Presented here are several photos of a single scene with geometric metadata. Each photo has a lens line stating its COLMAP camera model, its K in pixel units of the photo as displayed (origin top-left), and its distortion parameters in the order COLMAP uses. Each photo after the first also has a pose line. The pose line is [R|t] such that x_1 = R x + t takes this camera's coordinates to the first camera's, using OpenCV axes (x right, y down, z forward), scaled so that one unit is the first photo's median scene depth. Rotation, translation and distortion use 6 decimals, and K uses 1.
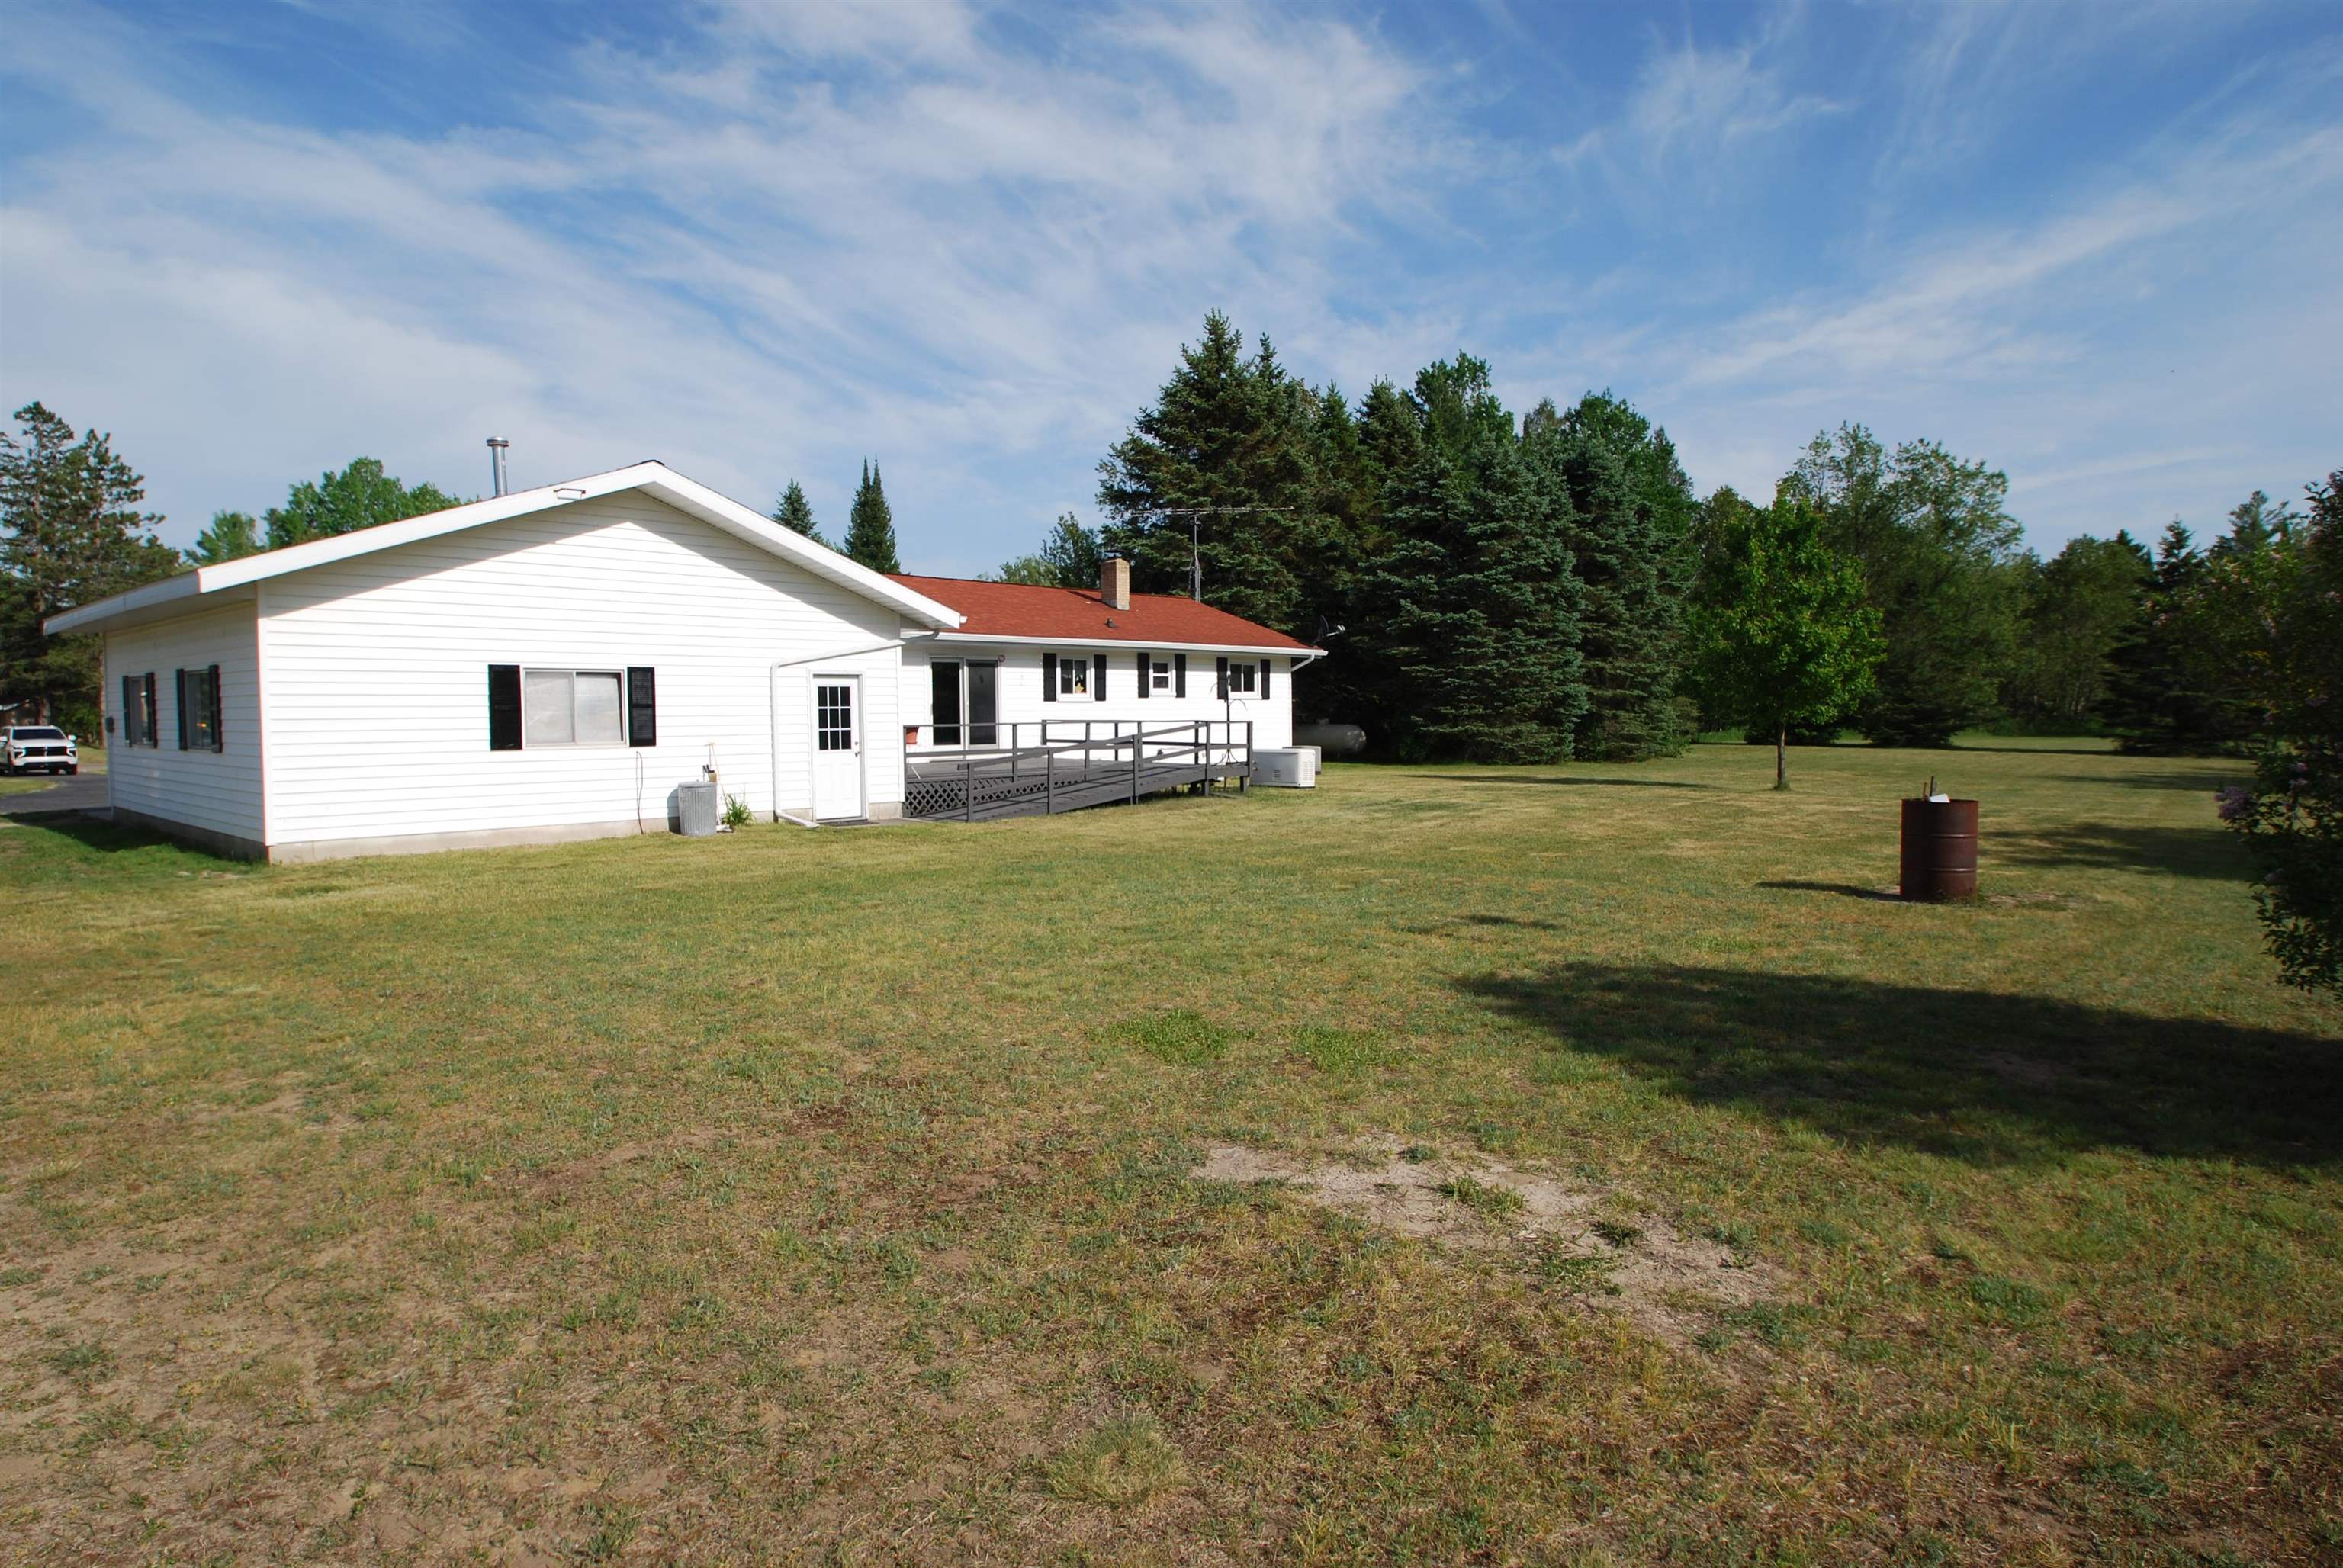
lens RADIAL K [[1391.4, 0, 1171.5], [0, 1391.4, 784.0], [0, 0, 1]] dist [-0.028479, -0.001720]
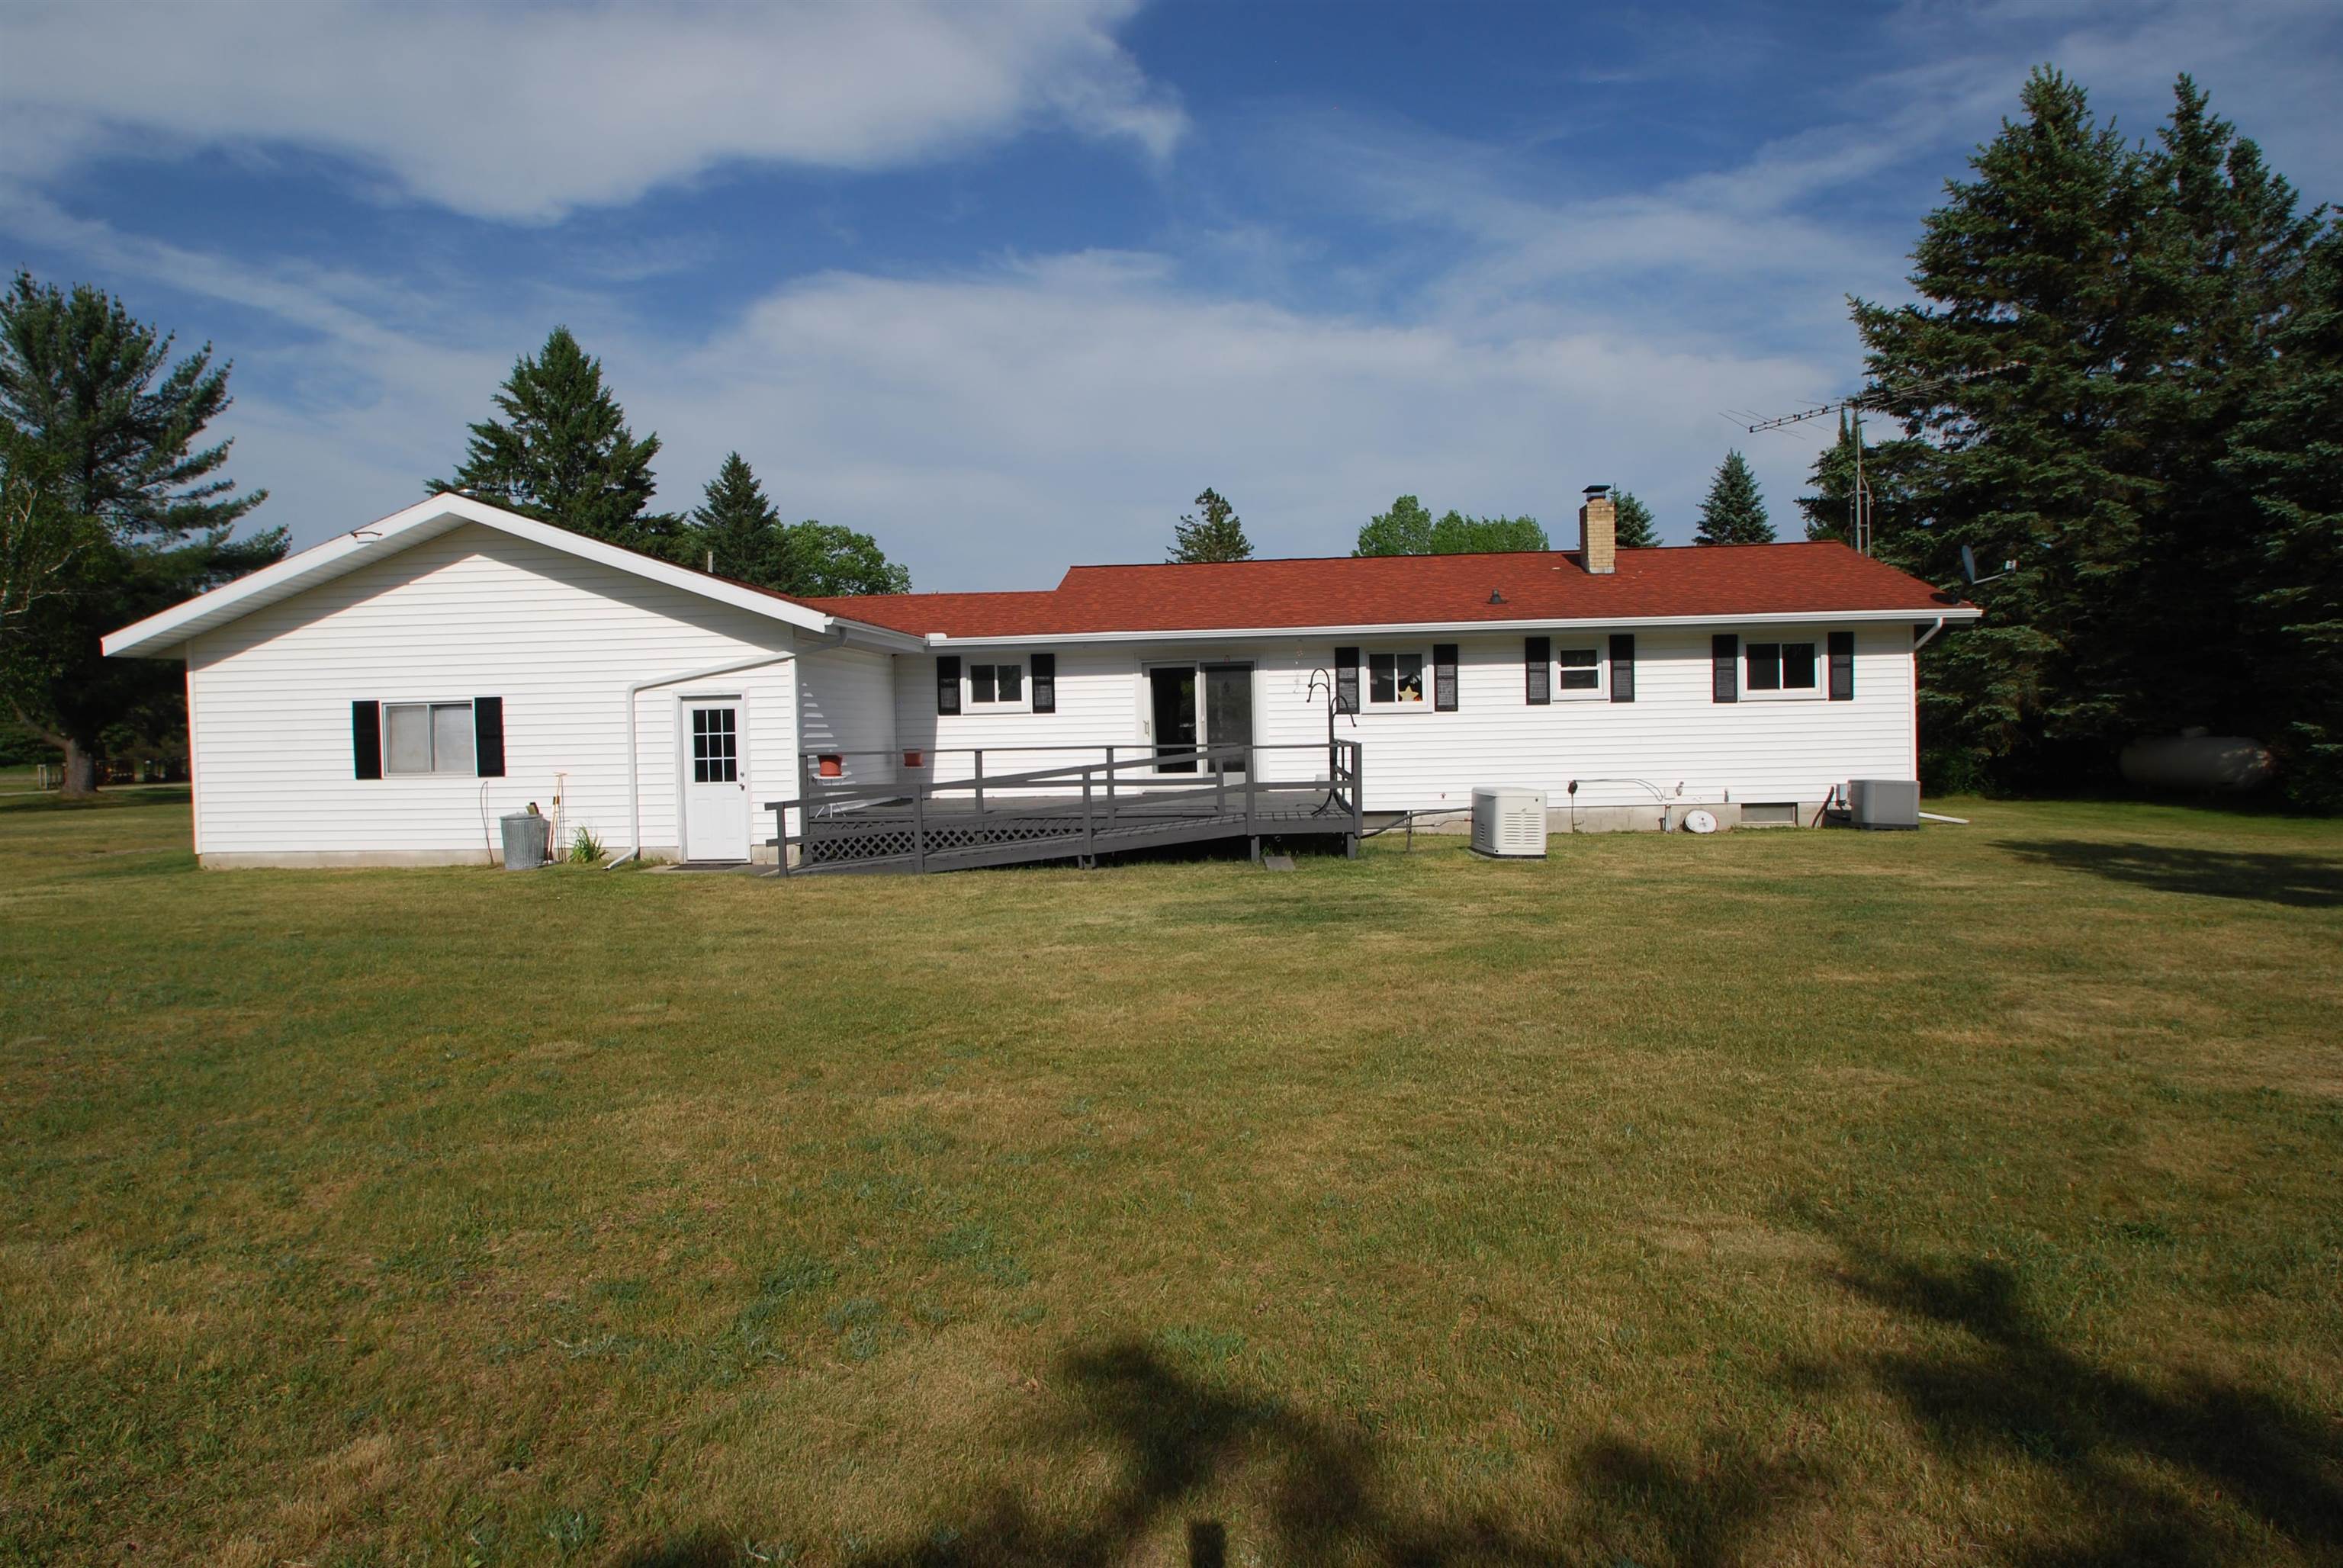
lens RADIAL K [[1391.4, 0, 1171.5], [0, 1391.4, 784.0], [0, 0, 1]] dist [-0.028479, -0.001720]
pose [[0.571959, 0.019005, -0.820062, 0.466736], [-0.026961, 0.999627, 0.004362, -0.025571], [0.819839, 0.019614, 0.572258, 0.540250]]
